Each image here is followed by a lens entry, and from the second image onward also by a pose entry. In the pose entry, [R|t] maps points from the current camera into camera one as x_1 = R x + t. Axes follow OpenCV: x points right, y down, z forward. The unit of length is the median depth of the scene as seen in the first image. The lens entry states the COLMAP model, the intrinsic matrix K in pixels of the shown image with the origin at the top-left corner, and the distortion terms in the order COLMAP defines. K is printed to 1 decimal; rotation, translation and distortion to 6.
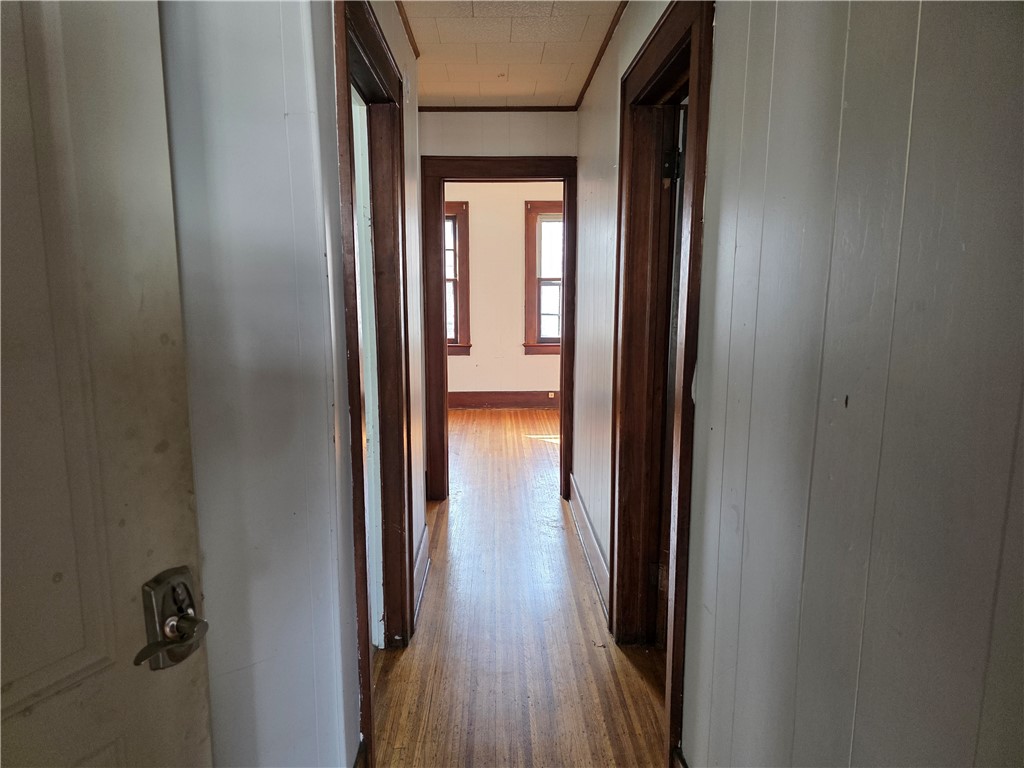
lens RADIAL K [[692.6, 0, 510.0], [0, 692.6, 388.8], [0, 0, 1]] dist [0.036243, -0.025831]
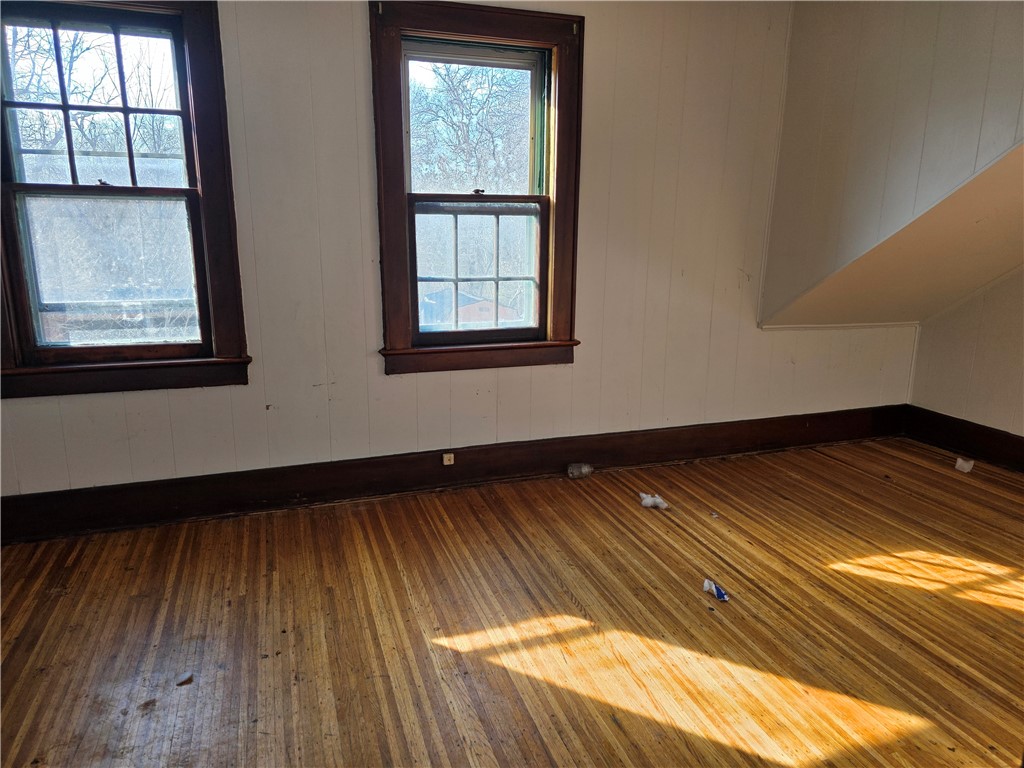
lens RADIAL K [[692.6, 0, 522.6], [0, 692.6, 379.0], [0, 0, 1]] dist [0.036243, -0.025831]
pose [[0.947090, -0.060165, 0.315278, -0.033822], [0.034853, 0.995744, 0.085321, -0.080205], [-0.319069, -0.069818, 0.945156, 0.563184]]
